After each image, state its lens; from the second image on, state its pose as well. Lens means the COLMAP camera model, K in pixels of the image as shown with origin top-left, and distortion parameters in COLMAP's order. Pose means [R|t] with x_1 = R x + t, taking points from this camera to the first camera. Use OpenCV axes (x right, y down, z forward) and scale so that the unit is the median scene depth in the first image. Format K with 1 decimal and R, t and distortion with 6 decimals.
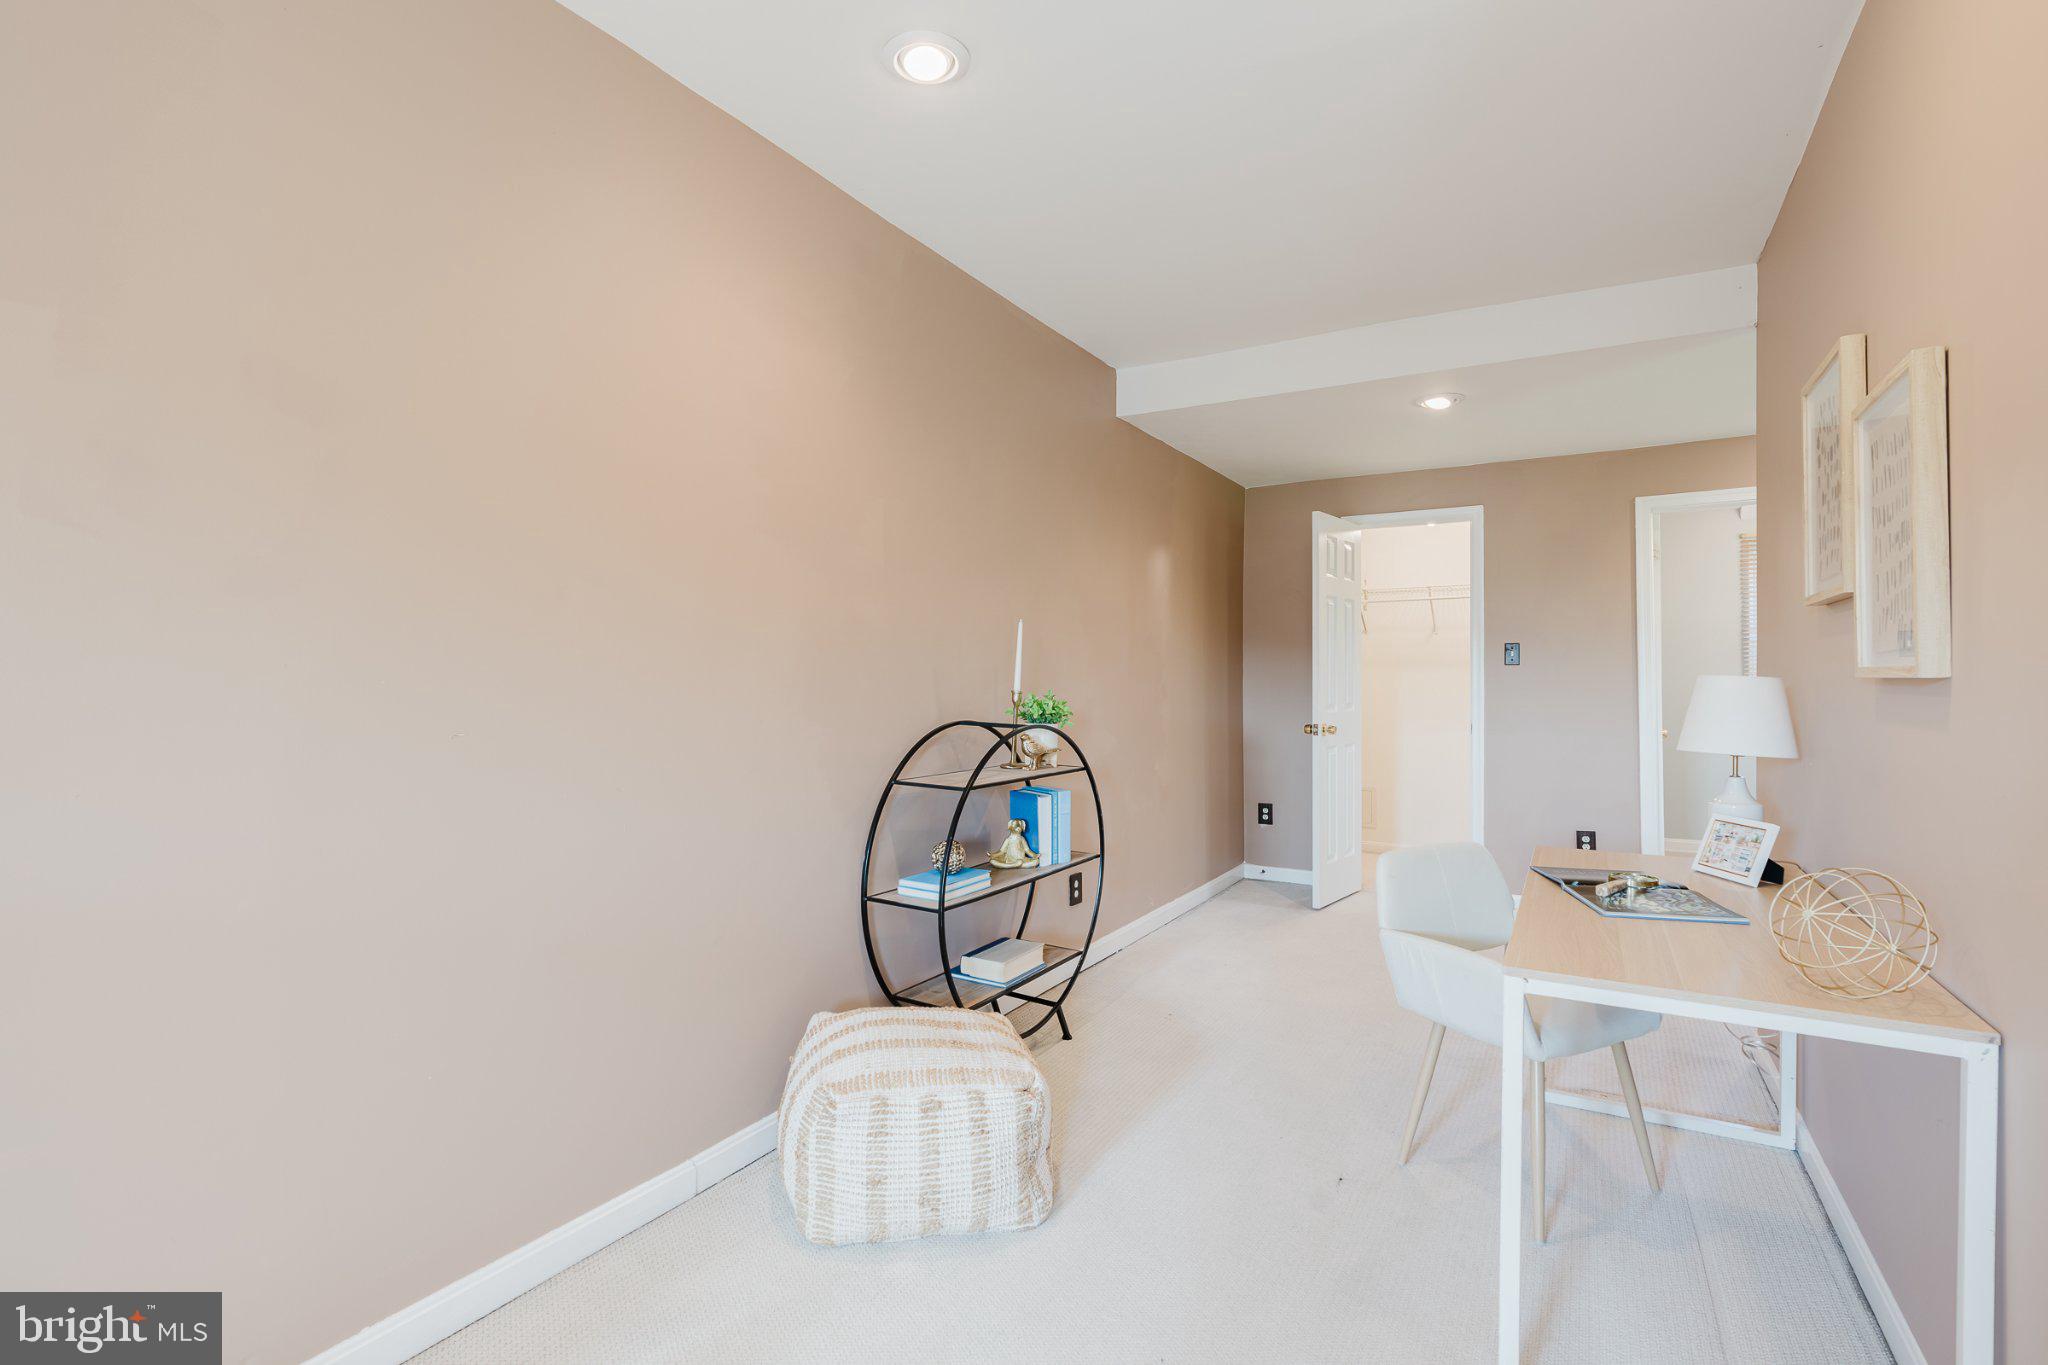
lens RADIAL K [[949.7, 0, 1018.8], [0, 949.7, 685.4], [0, 0, 1]] dist [-0.010642, 0.001783]
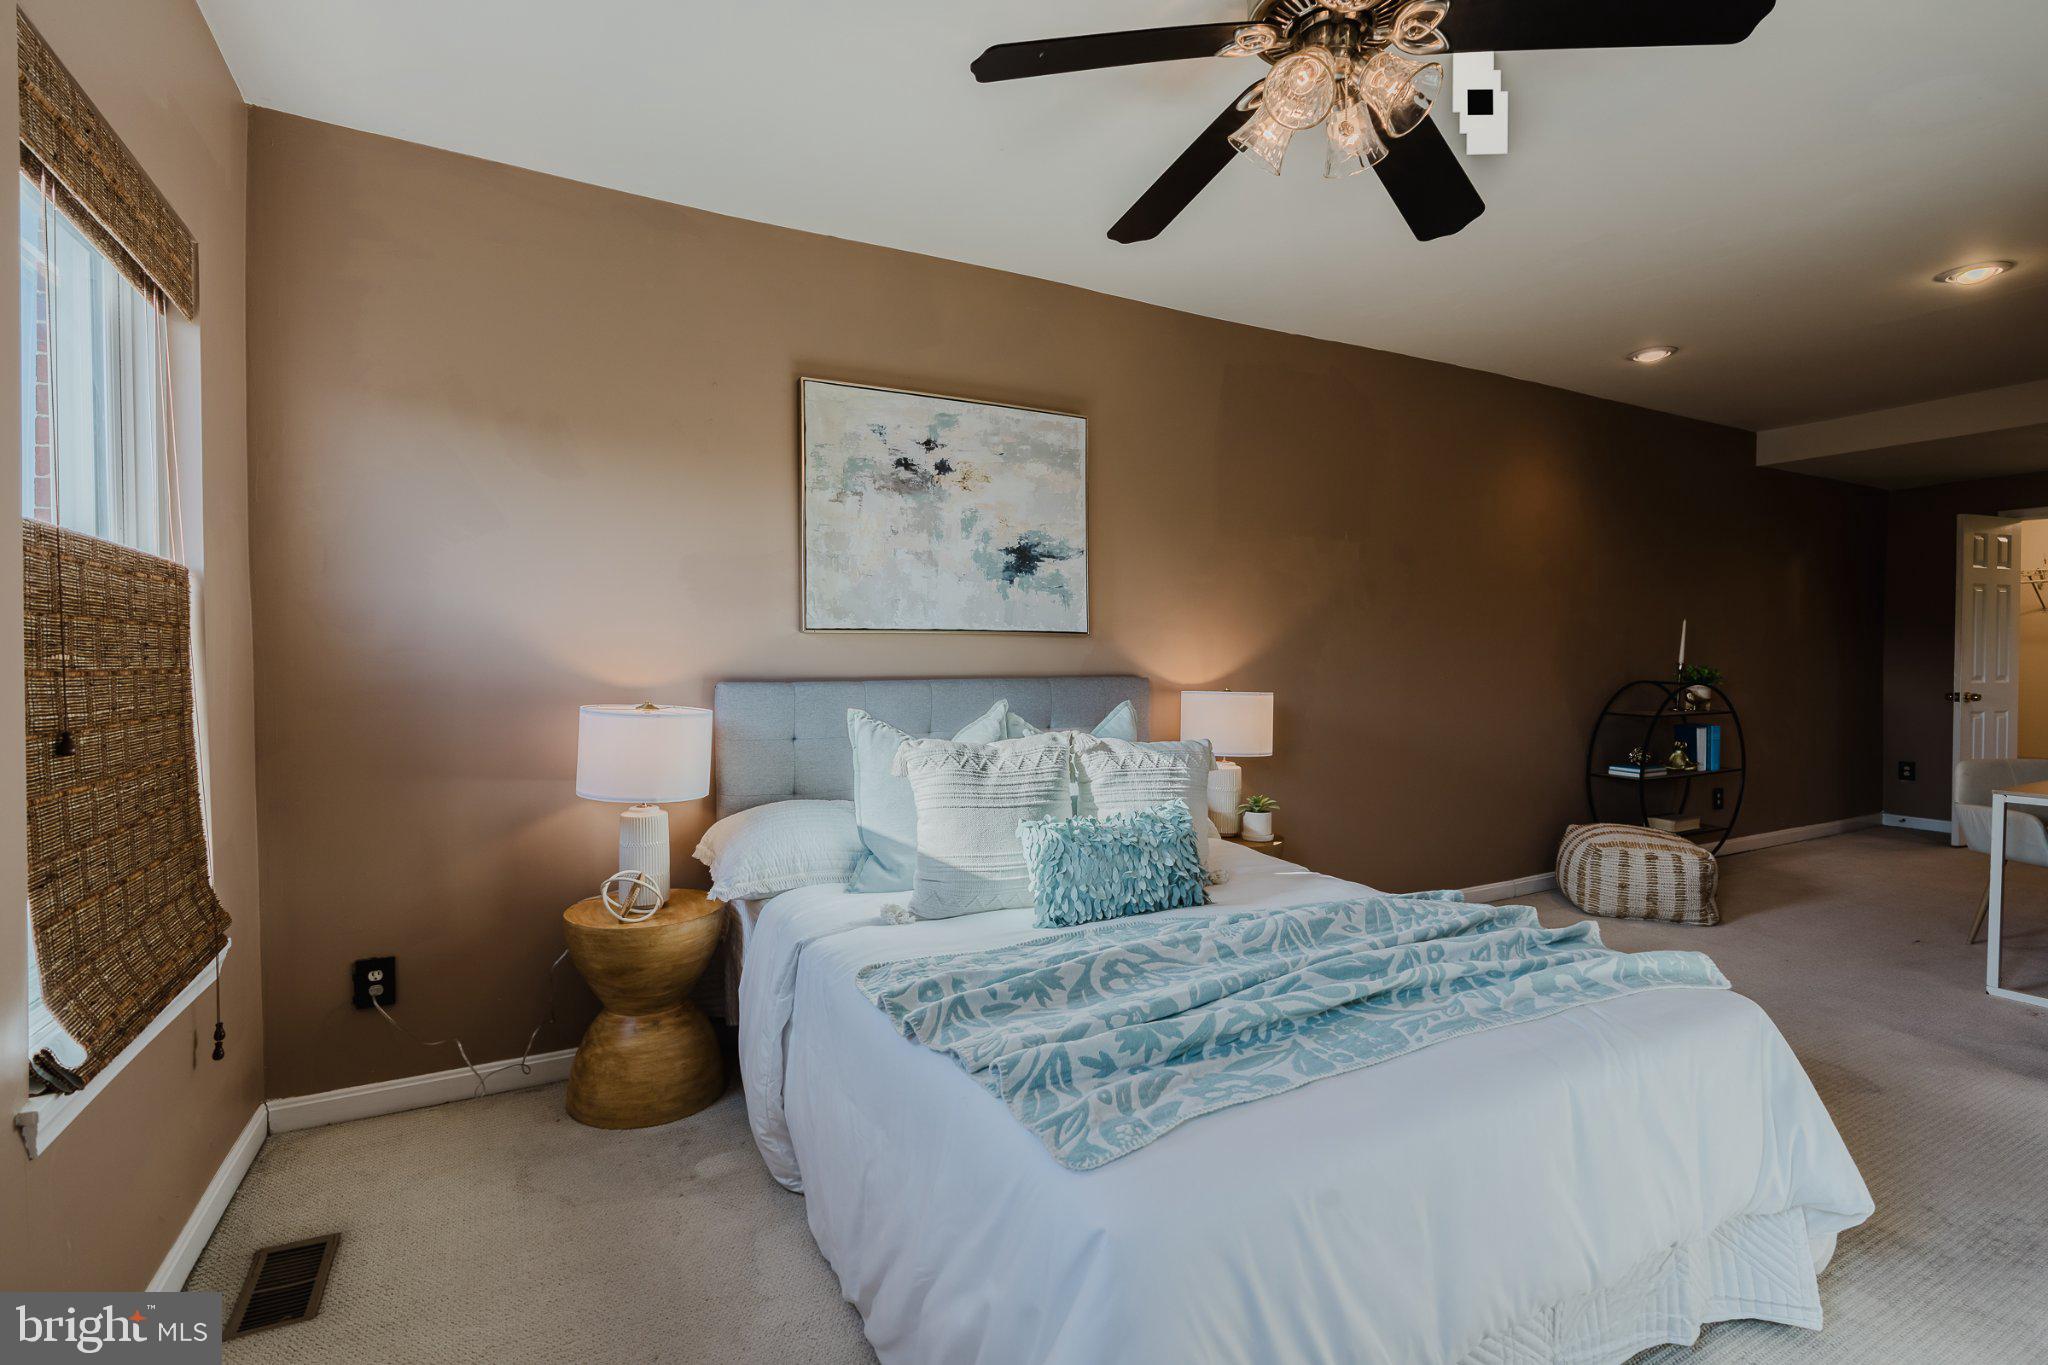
lens RADIAL K [[949.7, 0, 1018.8], [0, 949.7, 685.4], [0, 0, 1]] dist [-0.010642, 0.001783]
pose [[0.856729, 0.011669, -0.515635, -0.189176], [0.000971, 0.999706, 0.024238, 0.004000], [0.515766, -0.021266, 0.856465, -1.324887]]
